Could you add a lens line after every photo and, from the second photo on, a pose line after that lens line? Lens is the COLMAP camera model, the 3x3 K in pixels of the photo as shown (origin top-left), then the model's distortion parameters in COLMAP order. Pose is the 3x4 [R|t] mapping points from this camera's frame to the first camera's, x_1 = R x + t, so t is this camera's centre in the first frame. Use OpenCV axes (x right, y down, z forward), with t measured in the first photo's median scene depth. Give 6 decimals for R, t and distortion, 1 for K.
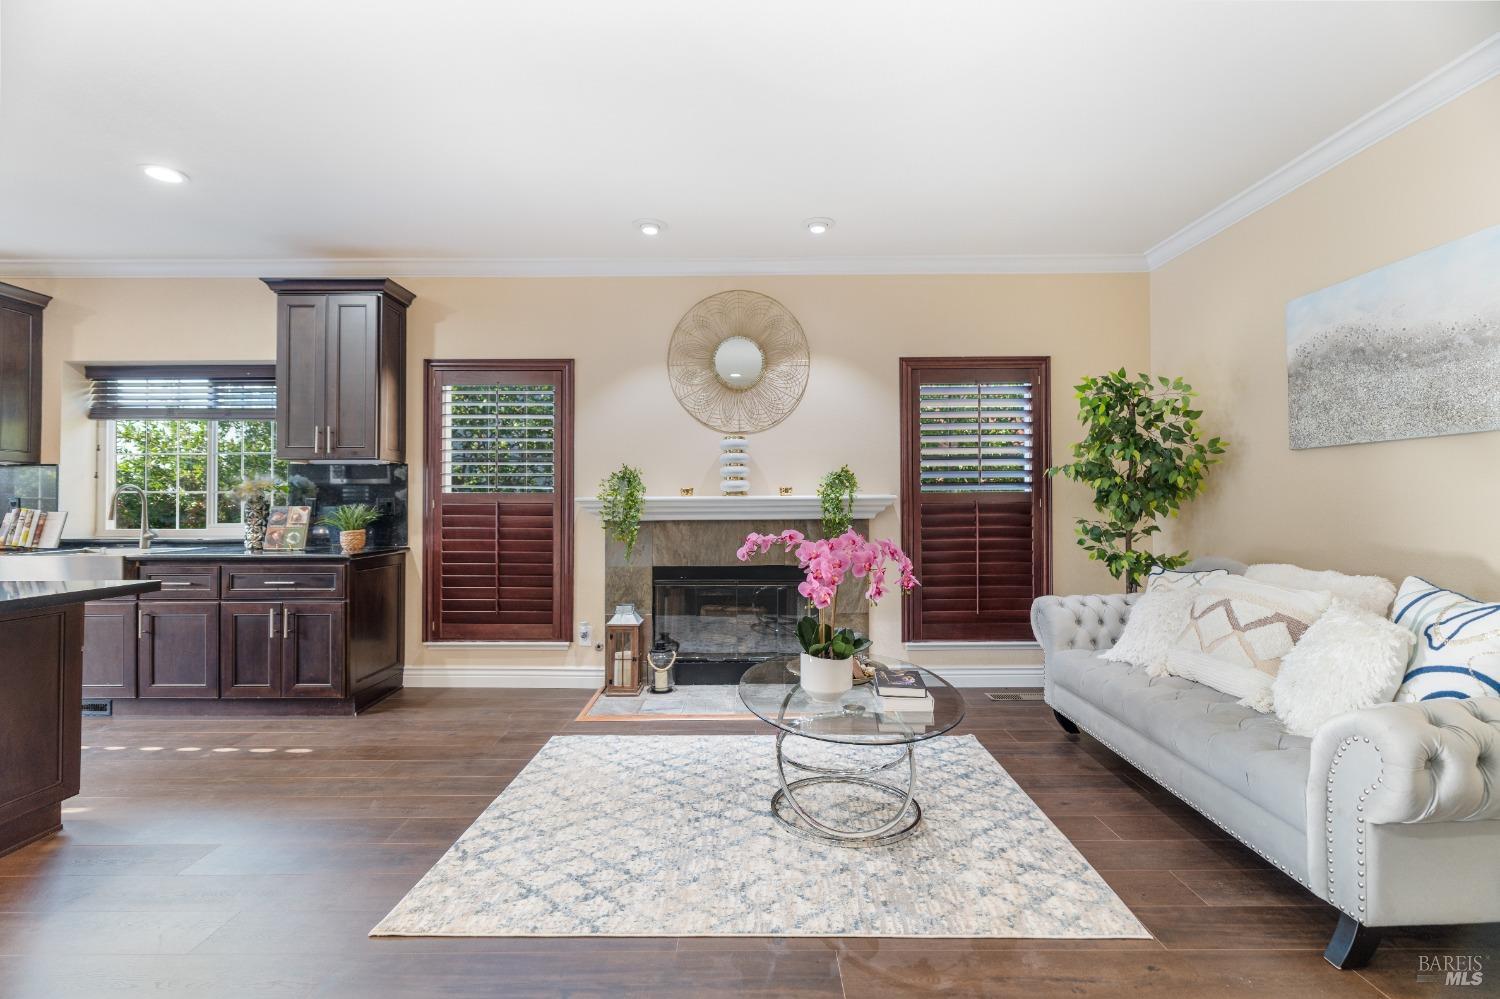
lens RADIAL K [[680.0, 0, 749.0], [0, 680.0, 496.9], [0, 0, 1]] dist [-0.003872, 0.002198]
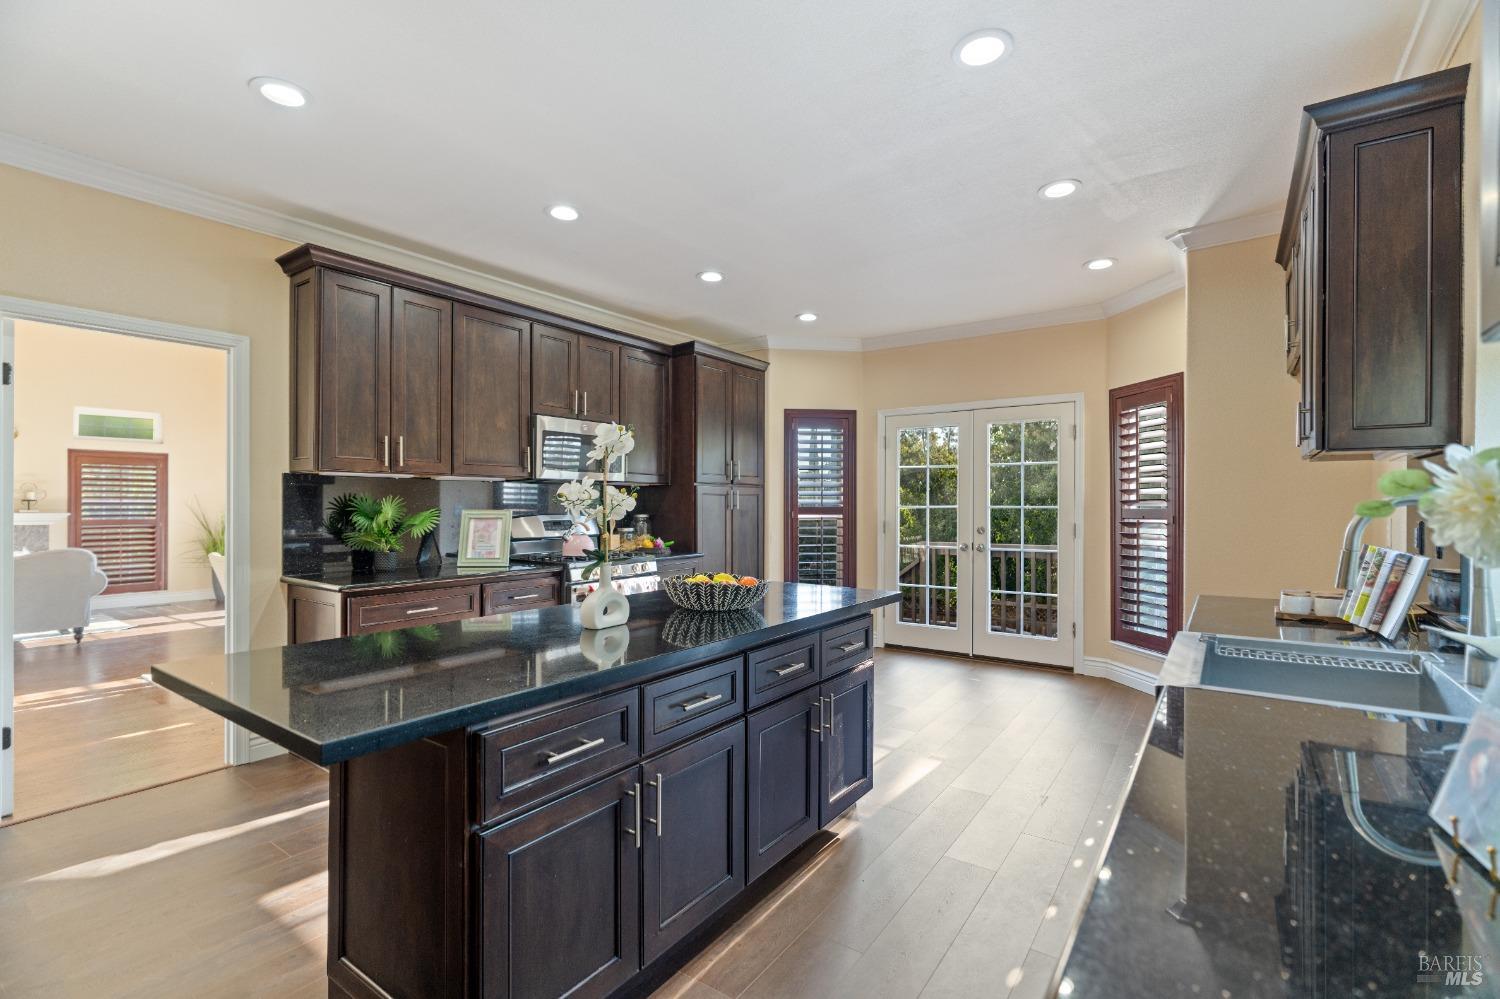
lens RADIAL K [[680.0, 0, 757.7], [0, 680.0, 506.9], [0, 0, 1]] dist [-0.003872, 0.002198]
pose [[-0.561016, 0.006777, -0.827777, -0.422806], [0.010229, 0.999947, 0.001254, -0.016533], [0.827742, -0.007763, -0.561056, 0.908747]]
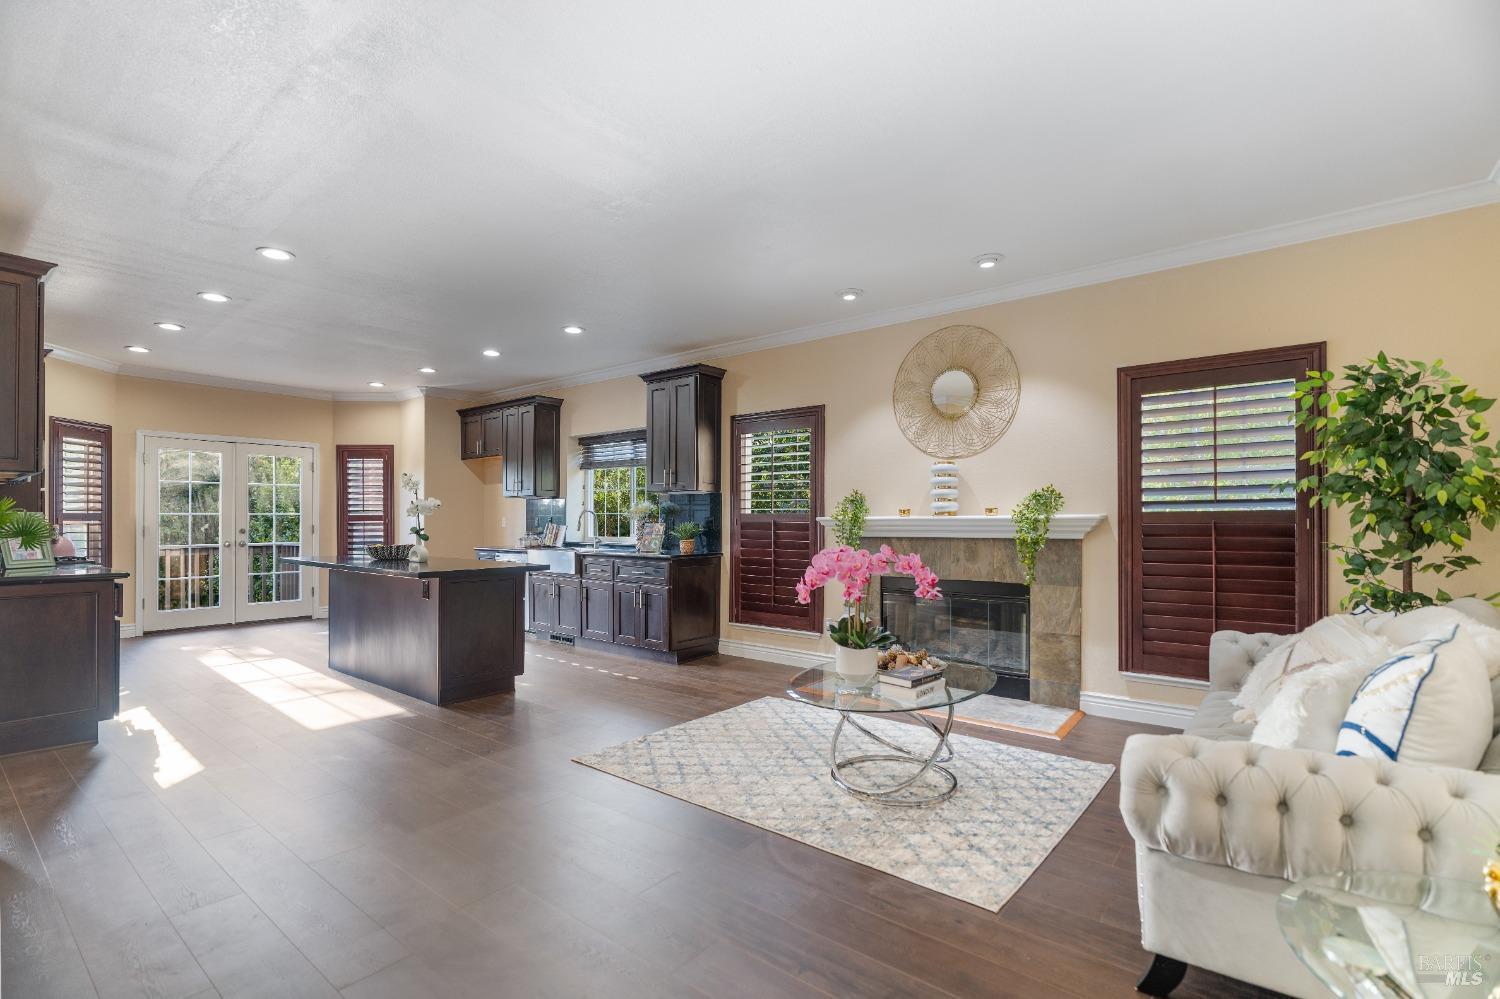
lens RADIAL K [[680.0, 0, 741.2], [0, 680.0, 518.4], [0, 0, 1]] dist [-0.003872, 0.002198]
pose [[0.781391, 0.001273, -0.624040, 0.409881], [0.004596, 0.999959, 0.007796, -0.007306], [0.624024, -0.008960, 0.781354, -0.061238]]
